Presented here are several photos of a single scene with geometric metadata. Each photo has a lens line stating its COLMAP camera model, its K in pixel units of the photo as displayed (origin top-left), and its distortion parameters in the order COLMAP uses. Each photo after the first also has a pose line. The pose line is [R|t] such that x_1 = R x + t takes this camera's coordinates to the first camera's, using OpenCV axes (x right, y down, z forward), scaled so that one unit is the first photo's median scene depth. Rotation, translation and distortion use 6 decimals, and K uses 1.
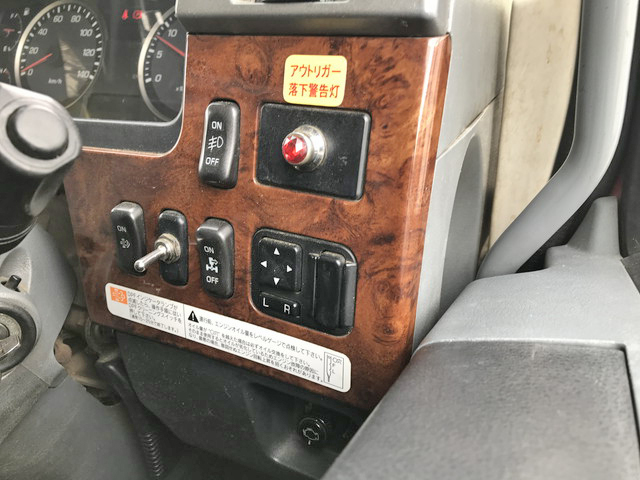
lens RADIAL K [[507.9, 0, 331.1], [0, 507.9, 227.8], [0, 0, 1]] dist [0.031697, -0.004165]
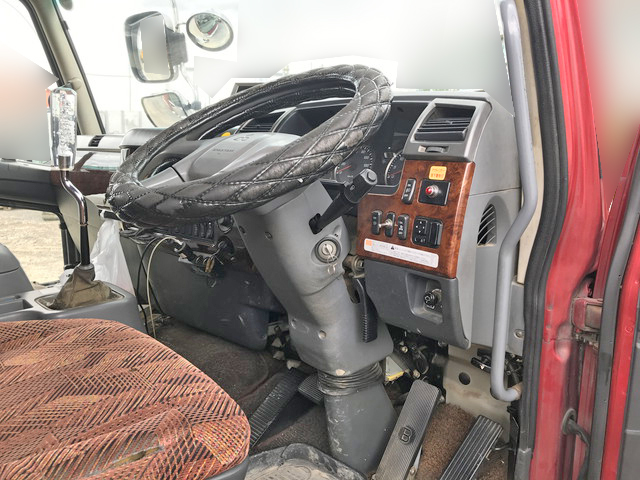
lens RADIAL K [[507.9, 0, 331.1], [0, 507.9, 227.8], [0, 0, 1]] dist [0.031697, -0.004165]
pose [[0.913692, 0.093598, -0.395482, 0.656917], [-0.181361, 0.964754, -0.190678, 0.801452], [0.363696, 0.245946, 0.898463, -2.126530]]
